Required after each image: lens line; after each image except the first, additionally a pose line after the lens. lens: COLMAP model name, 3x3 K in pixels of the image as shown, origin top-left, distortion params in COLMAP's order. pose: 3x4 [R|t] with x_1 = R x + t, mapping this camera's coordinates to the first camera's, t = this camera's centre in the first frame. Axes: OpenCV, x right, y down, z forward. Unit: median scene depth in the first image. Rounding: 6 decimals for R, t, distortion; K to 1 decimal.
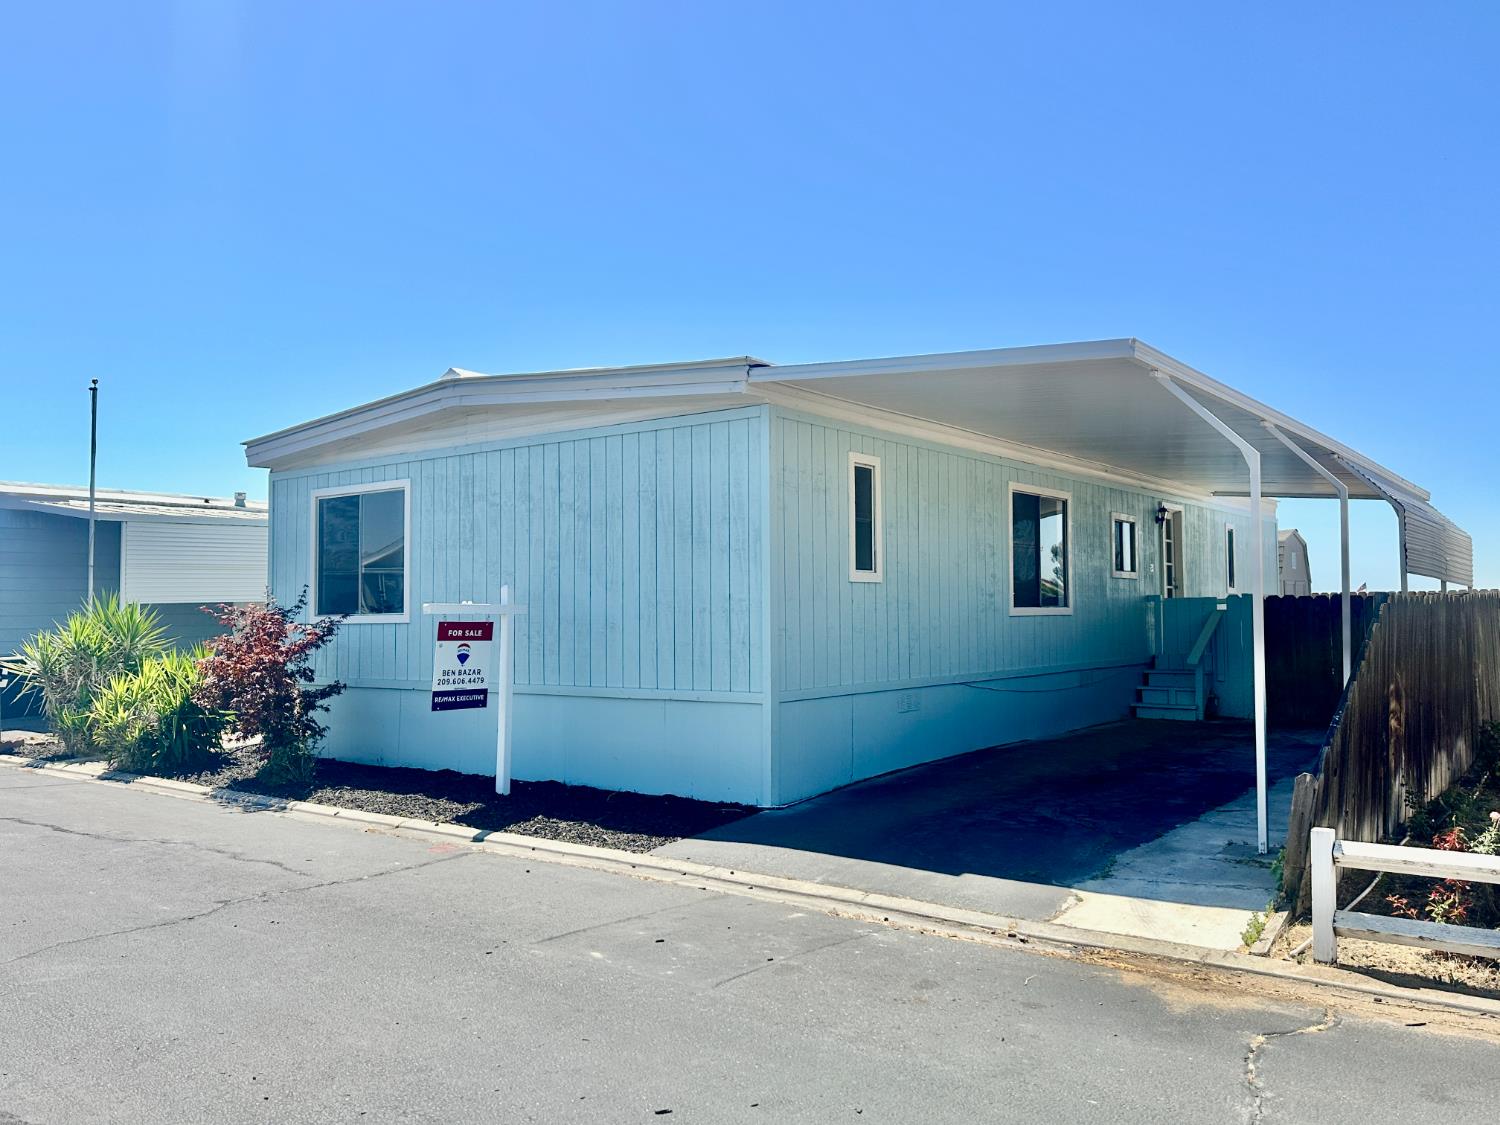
lens RADIAL K [[1198.5, 0, 756.5], [0, 1198.5, 554.8], [0, 0, 1]] dist [0.055701, -0.020429]
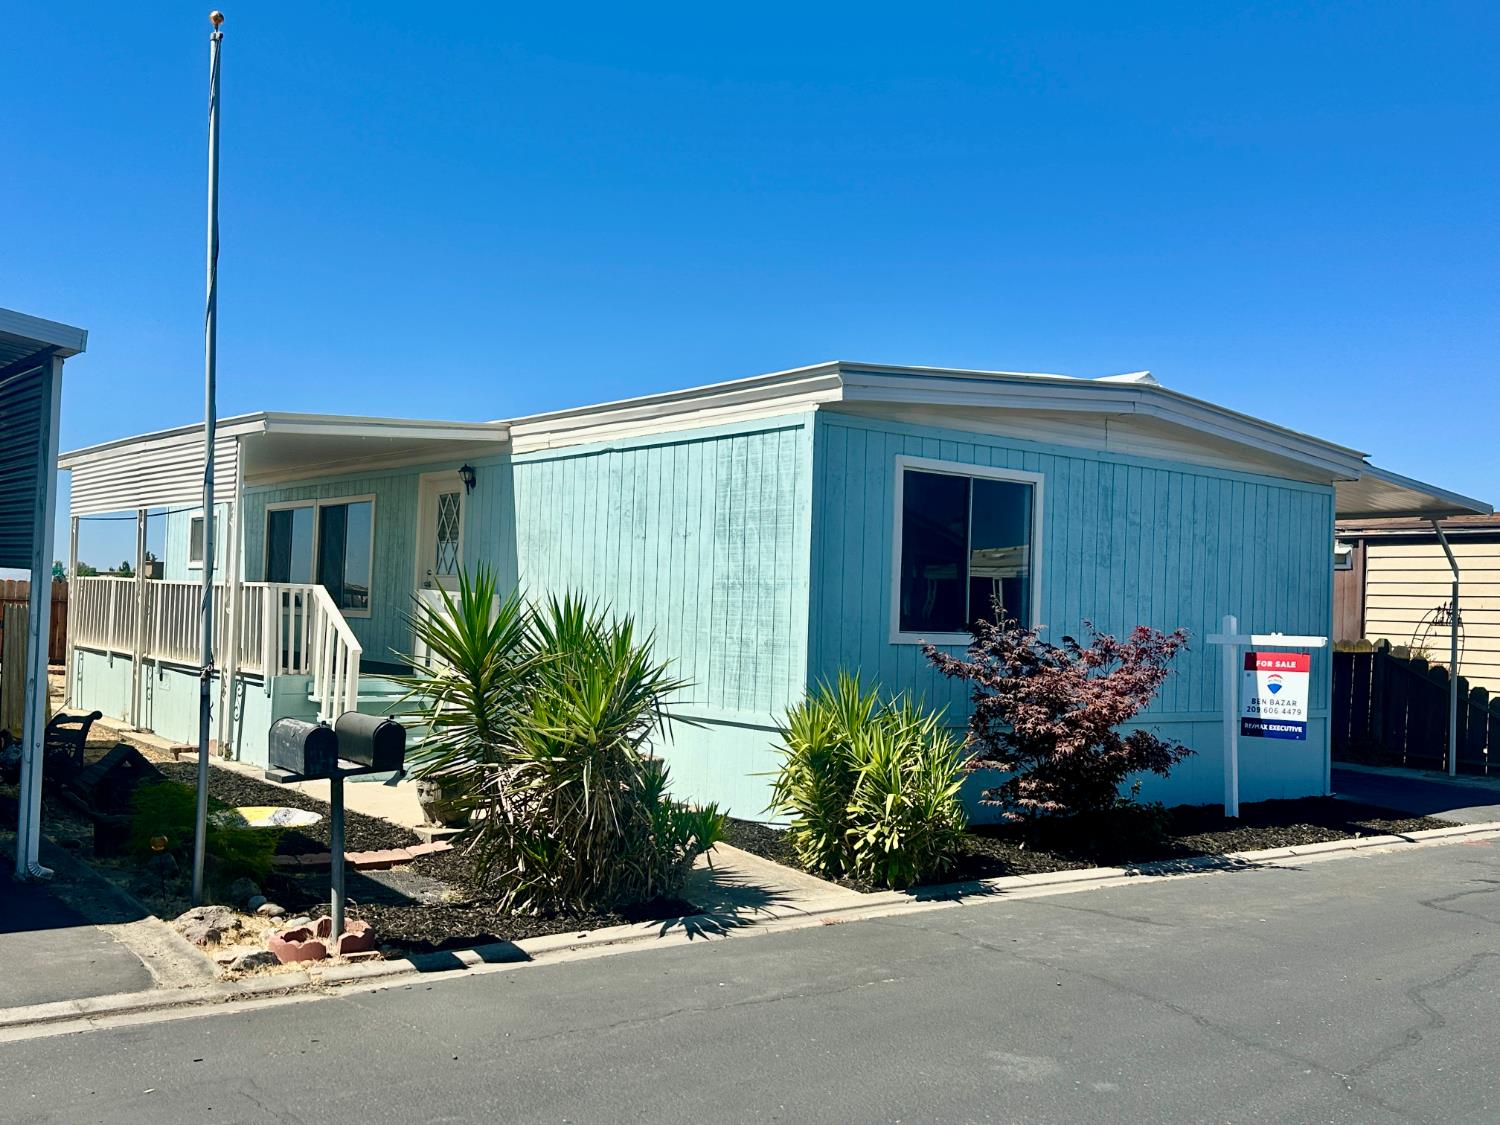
lens RADIAL K [[1500.9, 0, 747.4], [0, 1500.9, 568.8], [0, 0, 1]] dist [0.002315, 0.000000]
pose [[0.255077, 0.048976, 0.965680, -1.484257], [-0.083822, 0.996077, -0.028376, 0.053968], [-0.963281, -0.073707, 0.258182, 1.027756]]
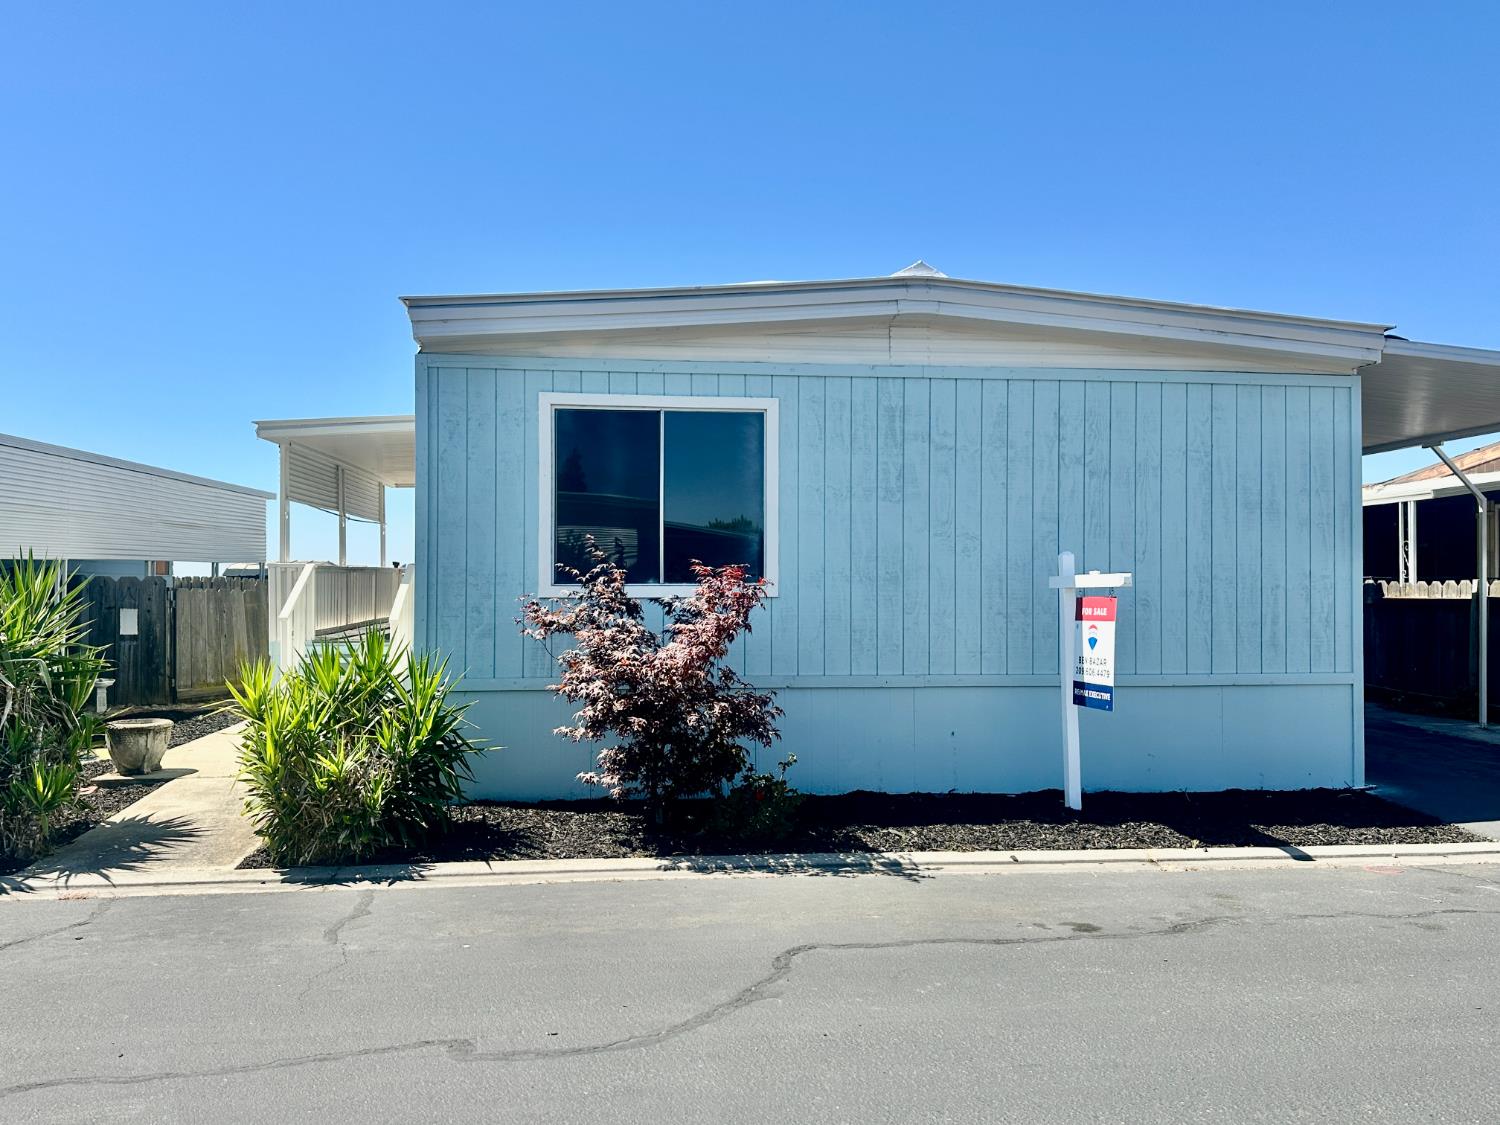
lens RADIAL K [[1198.5, 0, 752.6], [0, 1198.5, 573.9], [0, 0, 1]] dist [0.055701, -0.020429]
pose [[0.721706, 0.019728, 0.691919, -0.882516], [-0.041843, 0.999009, 0.015160, 0.035030], [-0.690934, -0.039893, 0.721816, 0.541641]]
